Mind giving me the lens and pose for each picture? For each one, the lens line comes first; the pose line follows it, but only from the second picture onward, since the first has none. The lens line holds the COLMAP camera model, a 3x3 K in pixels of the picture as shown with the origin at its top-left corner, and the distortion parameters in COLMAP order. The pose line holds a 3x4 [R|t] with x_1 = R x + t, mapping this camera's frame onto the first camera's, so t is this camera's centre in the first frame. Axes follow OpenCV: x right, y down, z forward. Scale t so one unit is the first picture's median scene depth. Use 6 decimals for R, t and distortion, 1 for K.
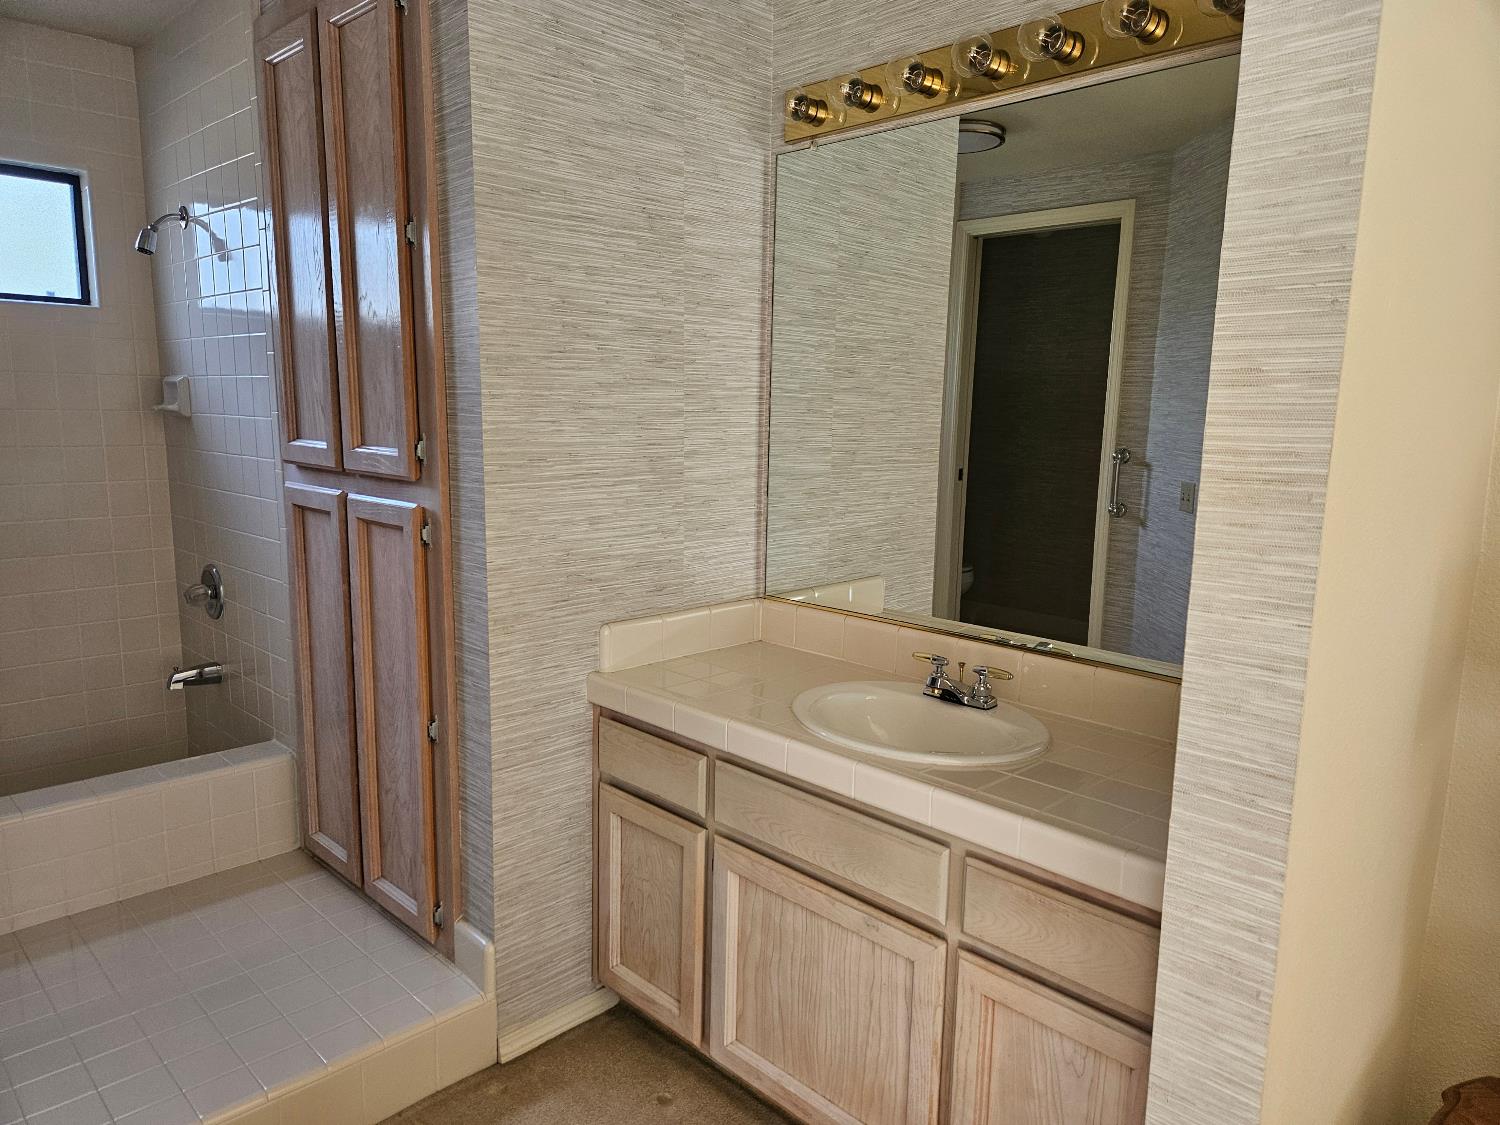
lens RADIAL K [[999.0, 0, 748.5], [0, 999.0, 572.5], [0, 0, 1]] dist [0.077454, -0.071204]
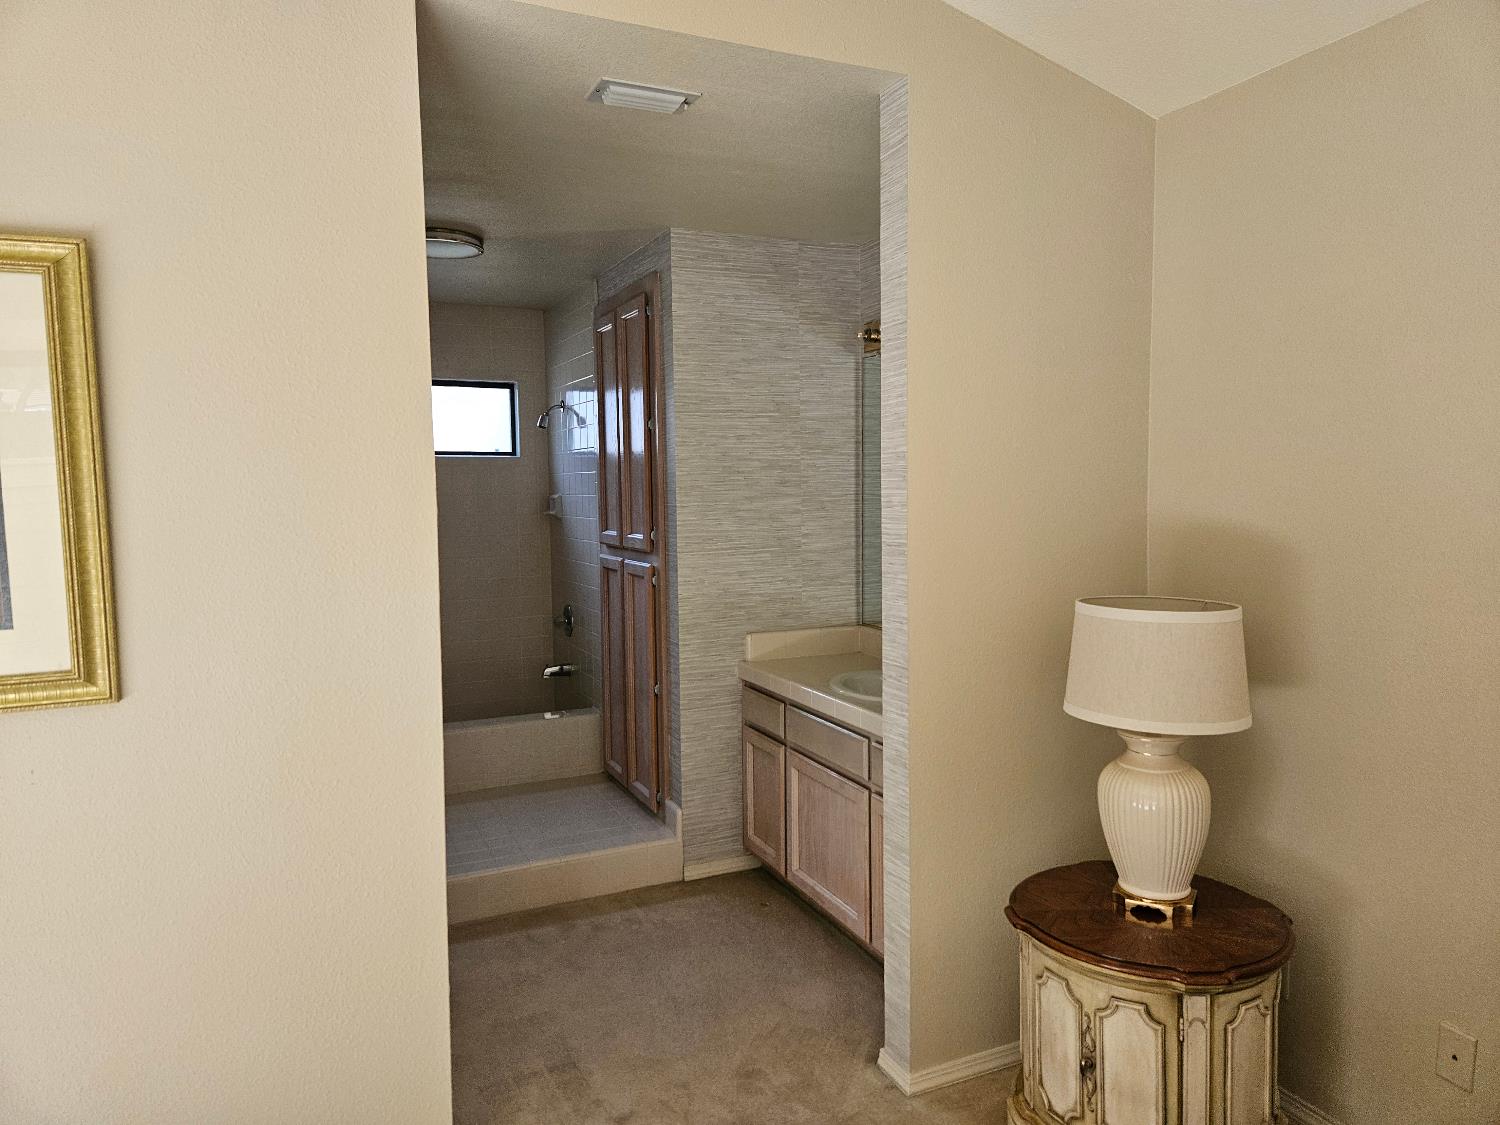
lens RADIAL K [[994.8, 0, 752.9], [0, 994.8, 552.9], [0, 0, 1]] dist [0.085255, -0.078158]
pose [[0.938123, -0.006118, -0.346249, 0.455310], [-0.028041, 0.995219, -0.093558, 0.072997], [0.345166, 0.097478, 0.933466, -0.615852]]
